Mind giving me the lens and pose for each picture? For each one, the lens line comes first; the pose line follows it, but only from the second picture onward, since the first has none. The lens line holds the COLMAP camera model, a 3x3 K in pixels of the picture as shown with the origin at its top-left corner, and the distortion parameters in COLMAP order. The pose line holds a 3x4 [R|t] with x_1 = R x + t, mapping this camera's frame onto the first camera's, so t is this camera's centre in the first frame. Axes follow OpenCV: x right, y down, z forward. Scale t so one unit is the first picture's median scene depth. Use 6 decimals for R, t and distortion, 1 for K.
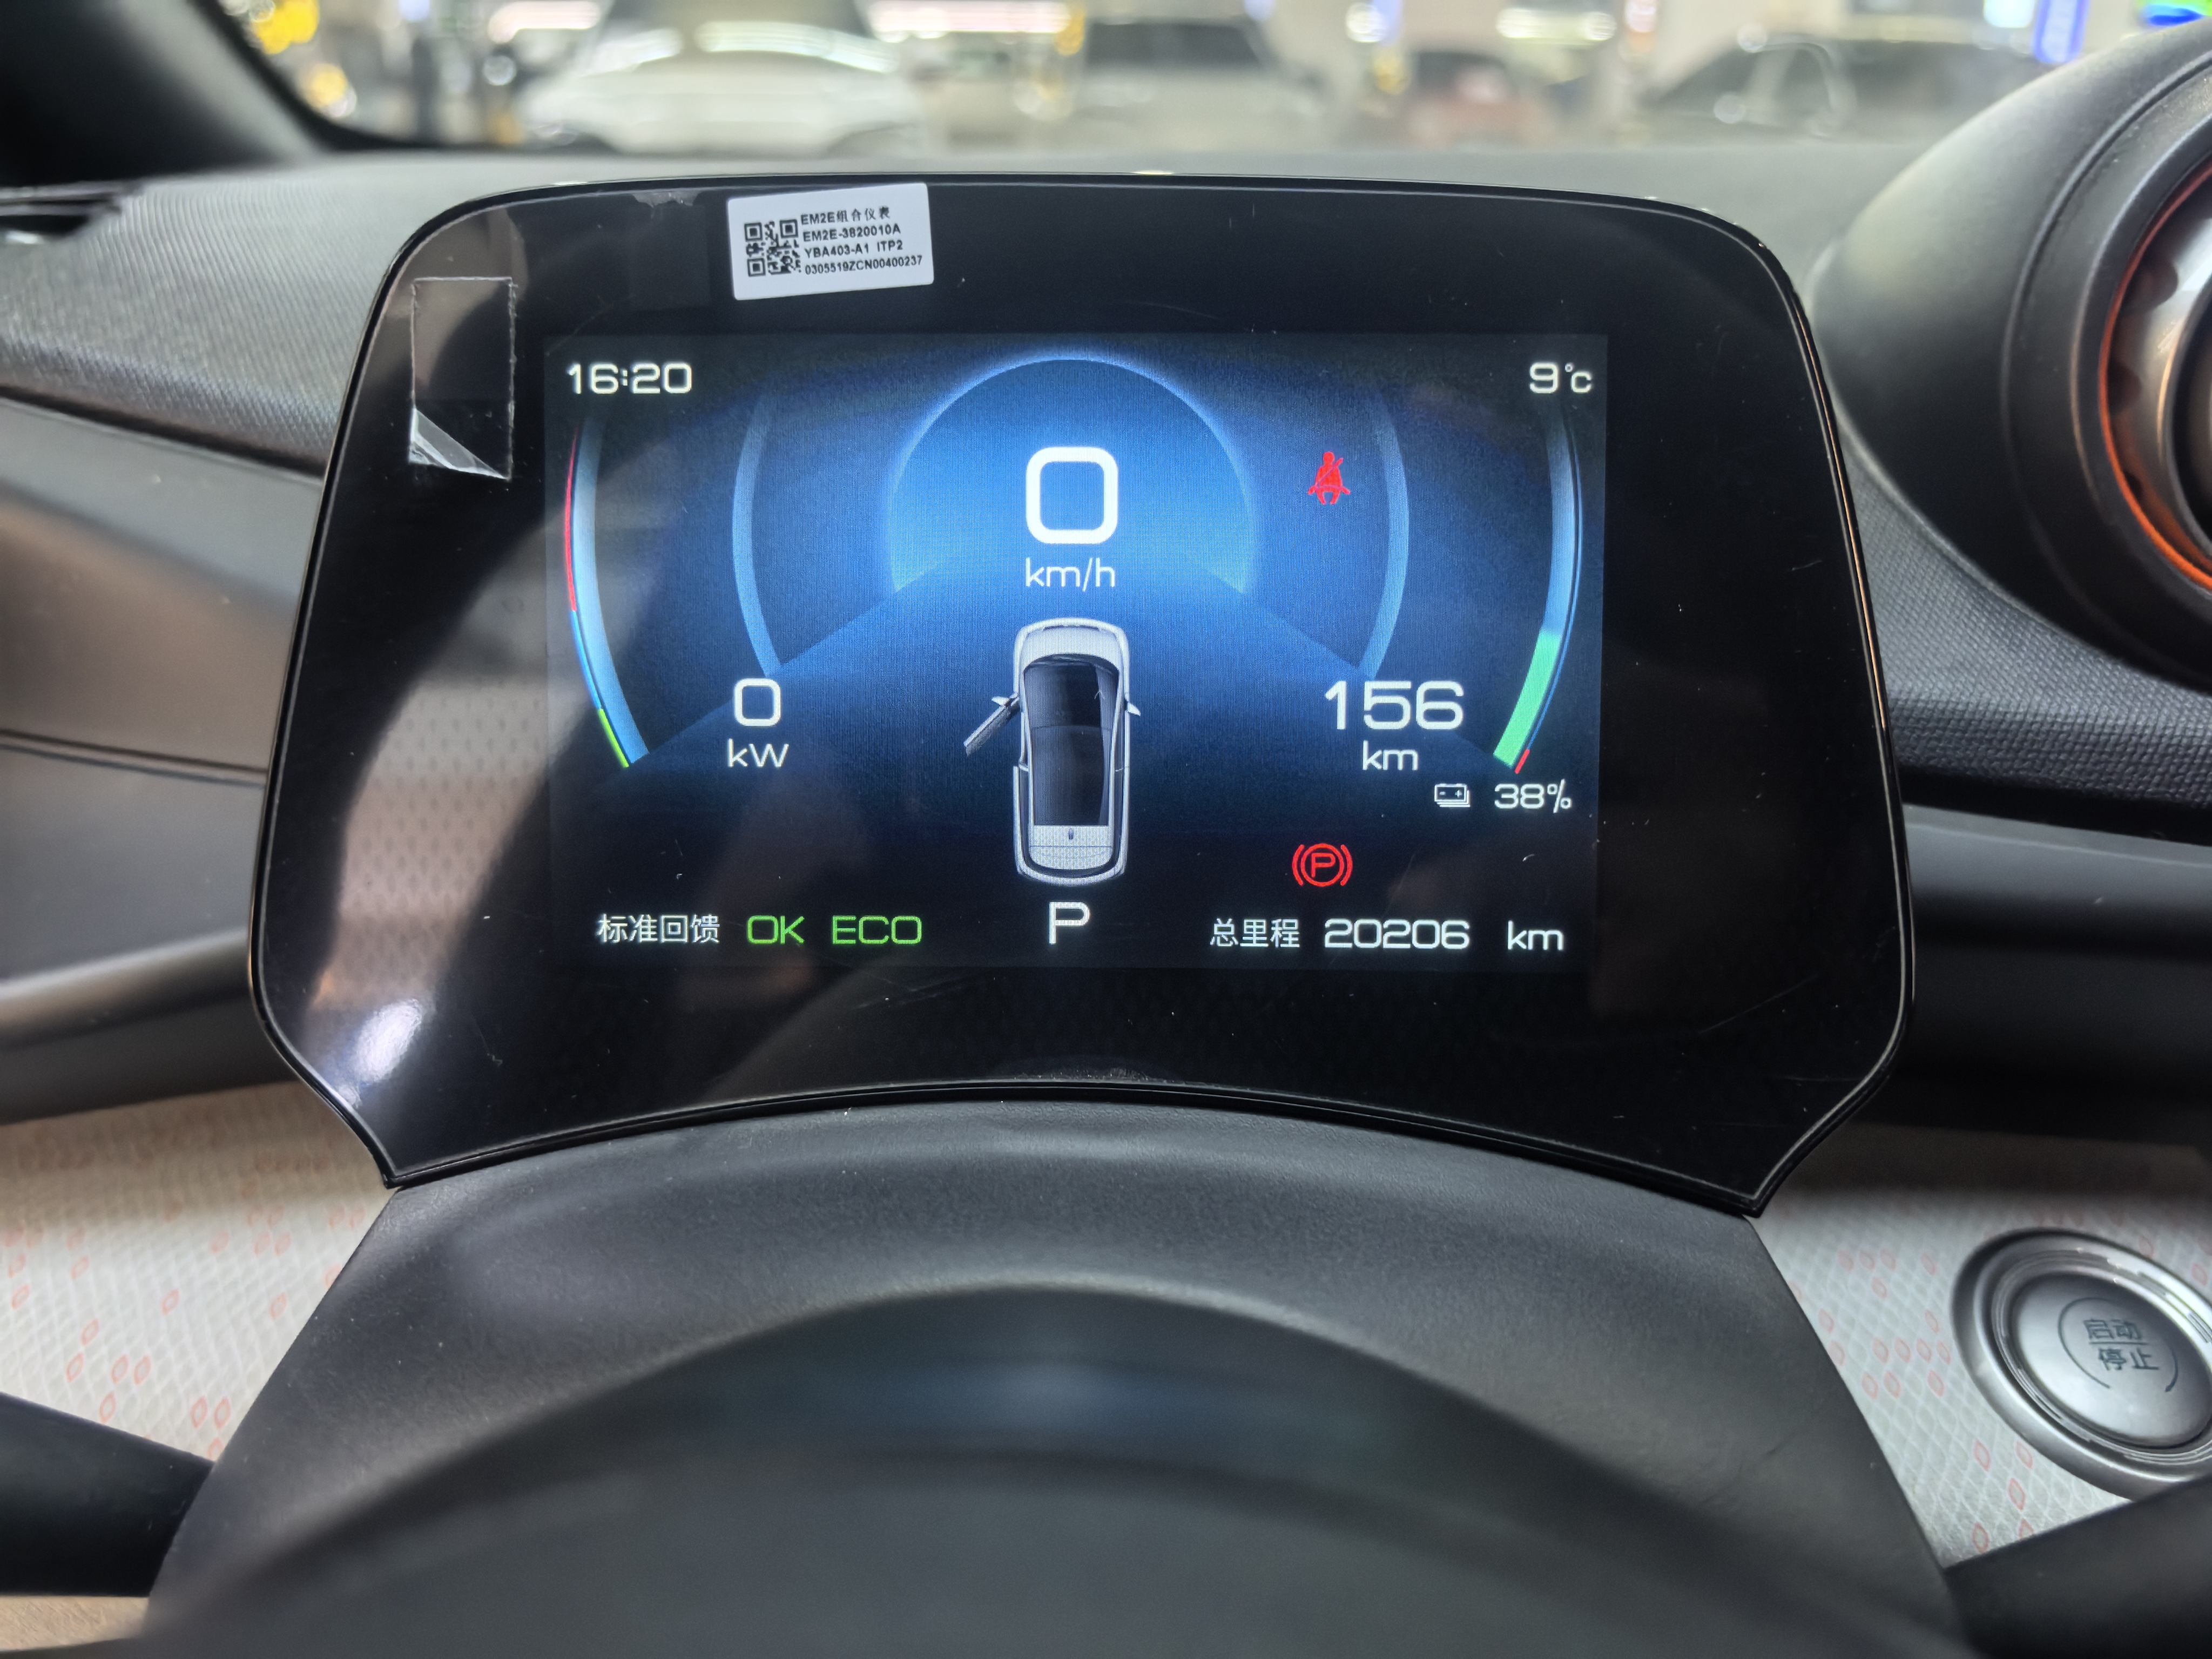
lens RADIAL K [[1577.1, 0, 1110.5], [0, 1577.1, 746.0], [0, 0, 1]] dist [-0.046329, -0.001890]
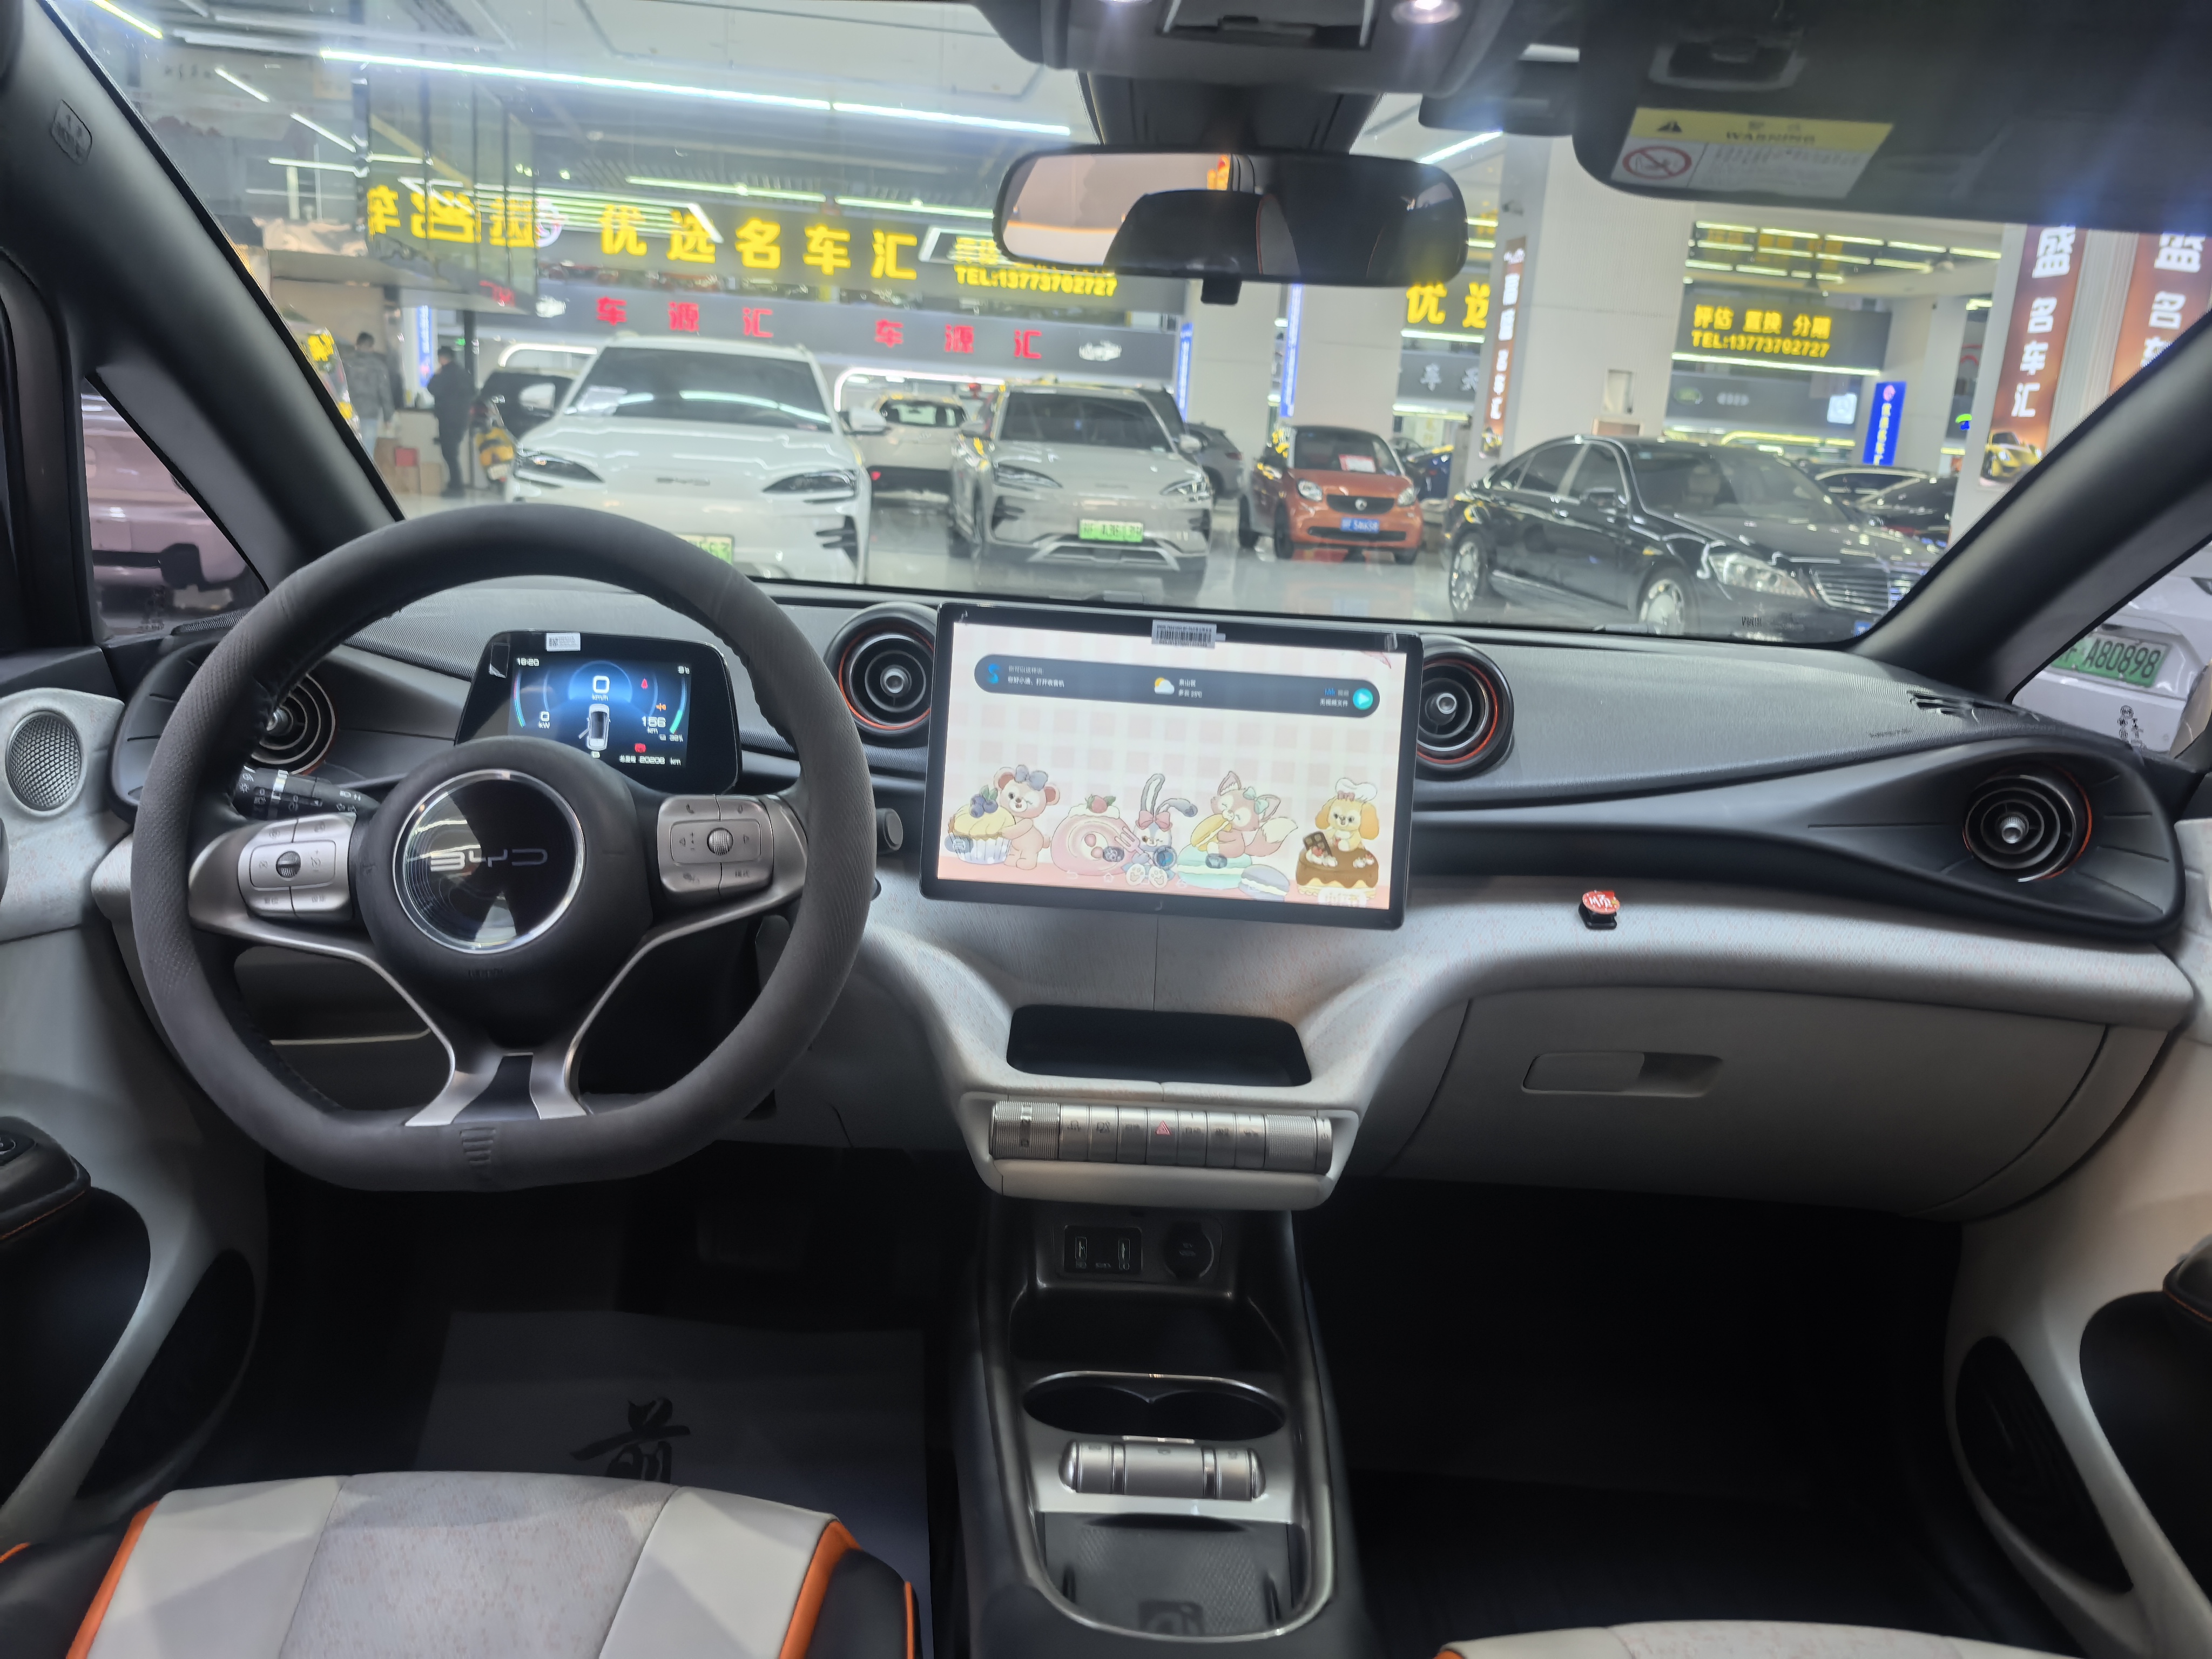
lens RADIAL K [[1629.1, 0, 1114.3], [0, 1629.1, 864.9], [0, 0, 1]] dist [0.014549, -0.035349]
pose [[0.998126, 0.044161, 0.042353, 1.687079], [-0.037902, 0.989619, -0.138627, 1.303491], [-0.048035, 0.136762, 0.989439, -5.131489]]
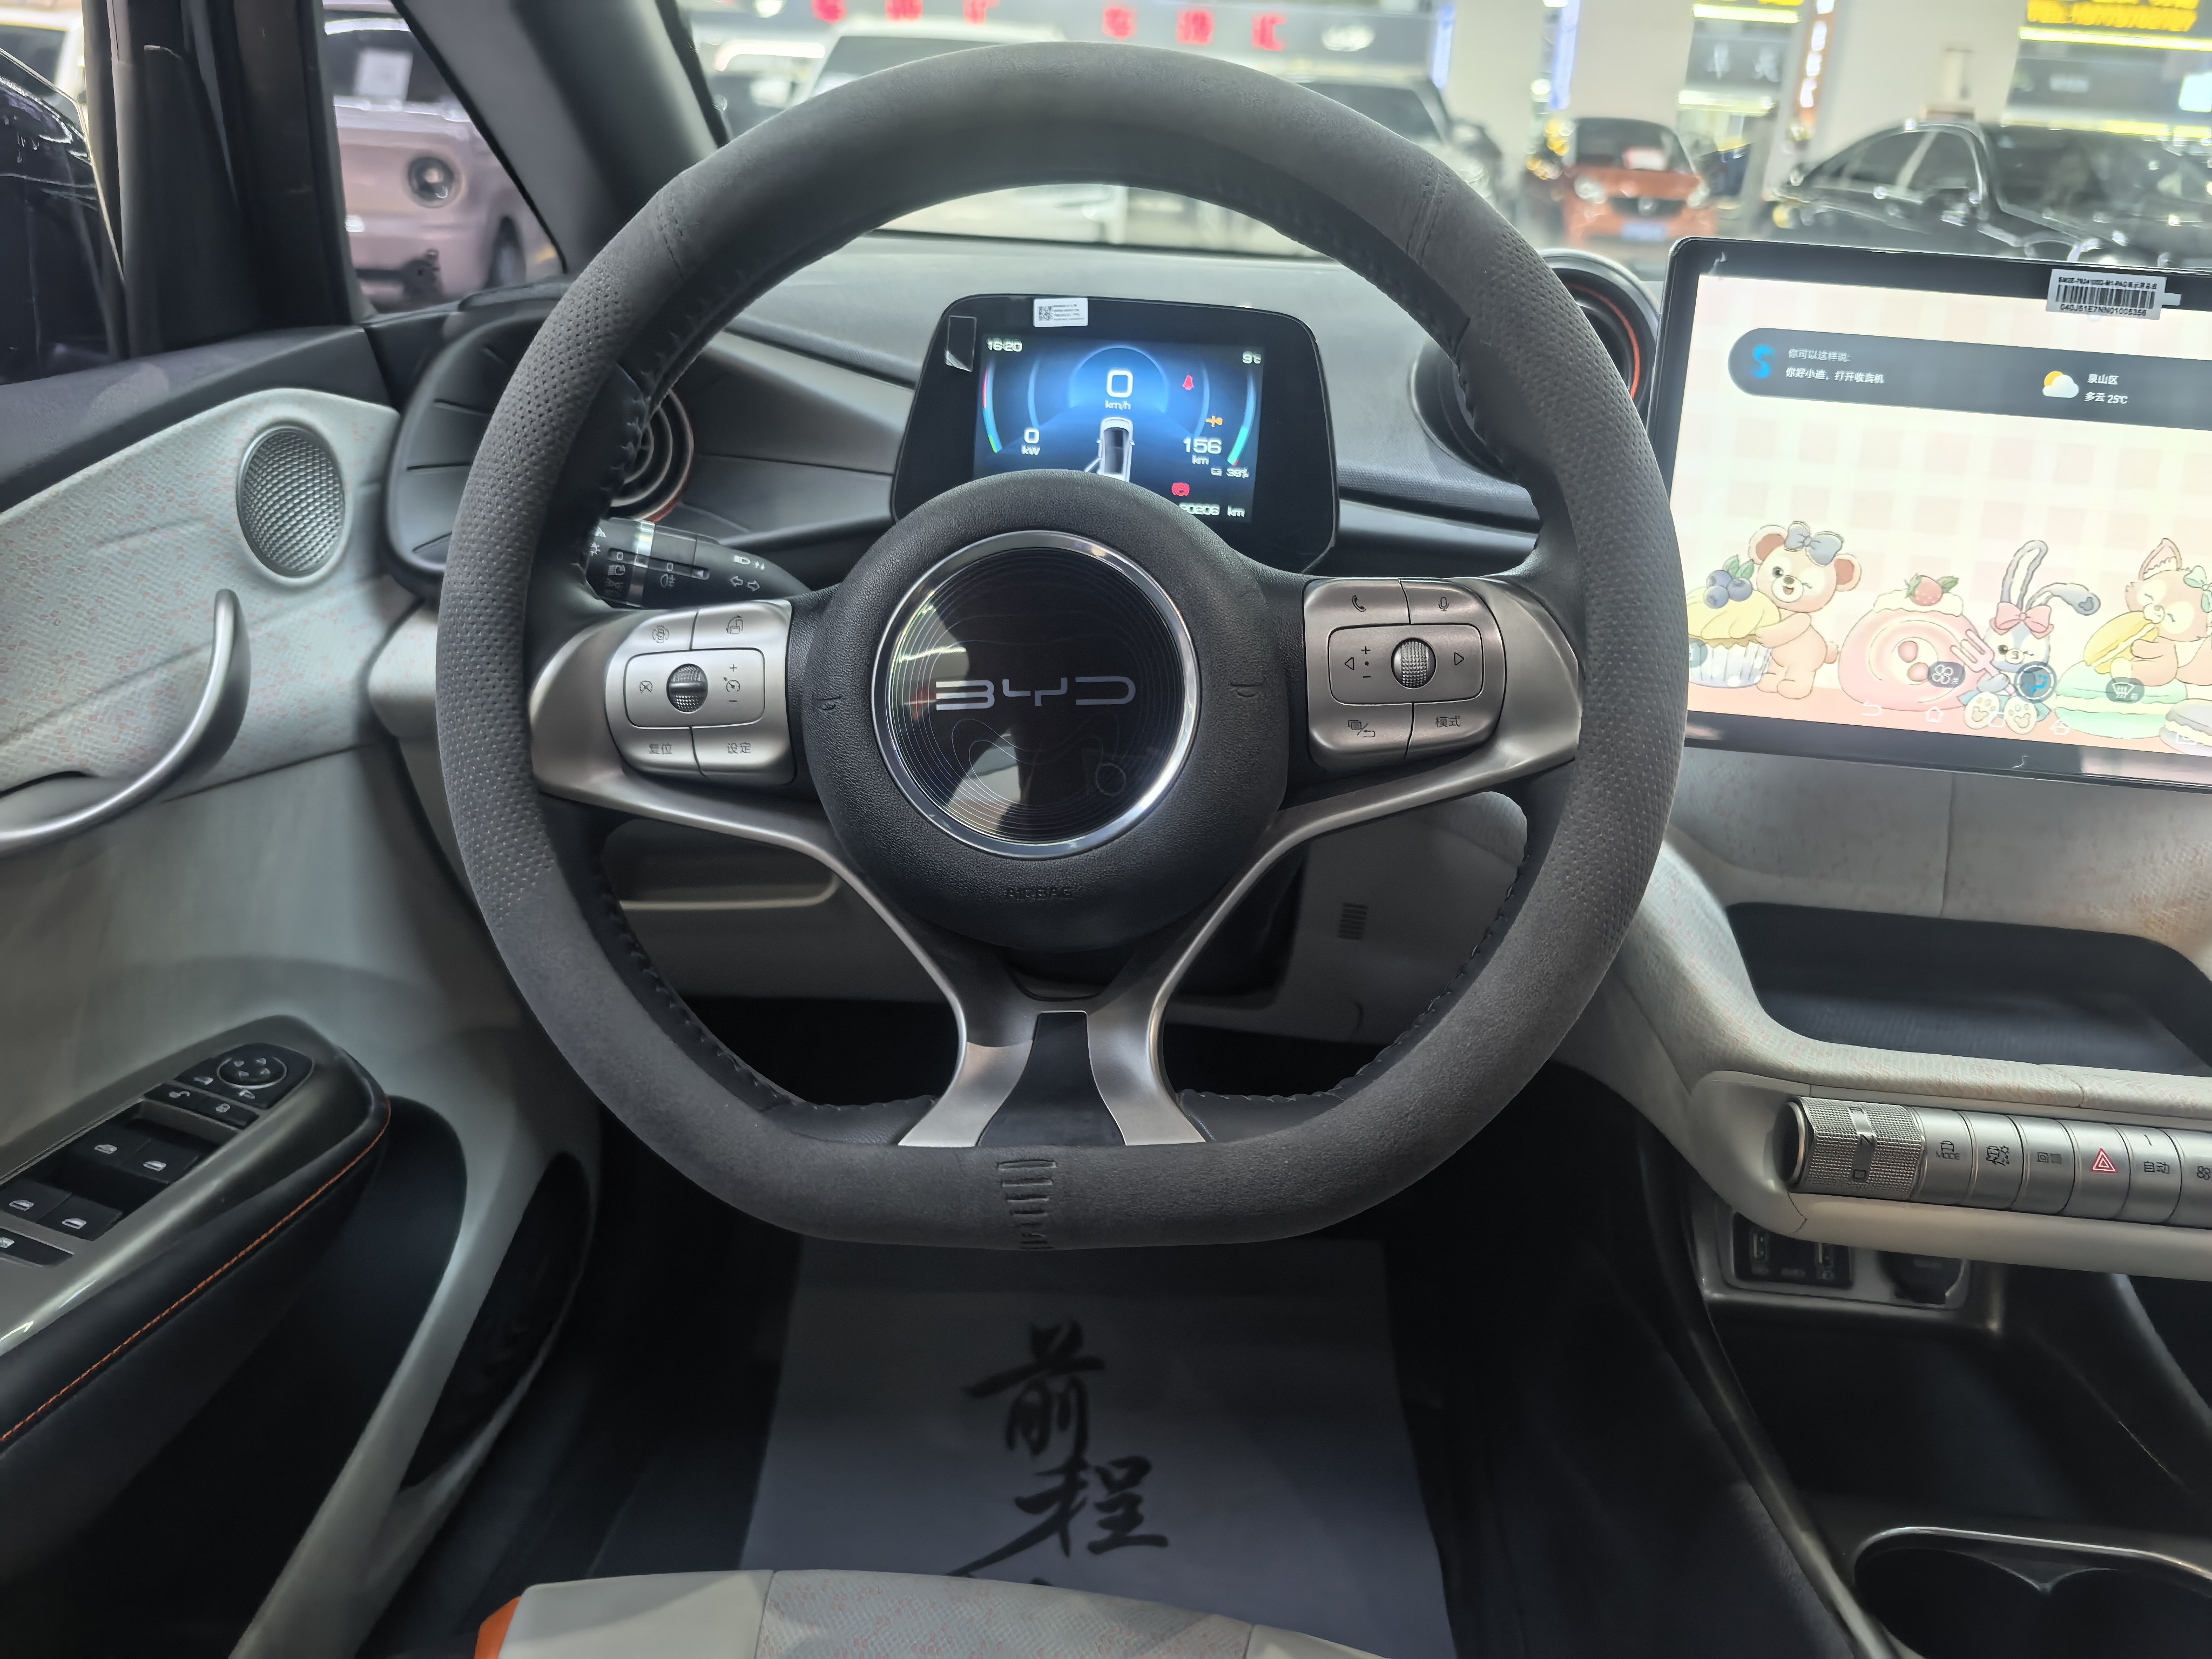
lens RADIAL K [[1609.4, 0, 1107.9], [0, 1609.4, 846.8], [0, 0, 1]] dist [-0.006076, -0.007567]
pose [[0.994971, 0.072696, -0.068899, 0.289471], [-0.071450, 0.997236, 0.020384, 0.857760], [0.070190, -0.015358, 0.997415, -2.817667]]
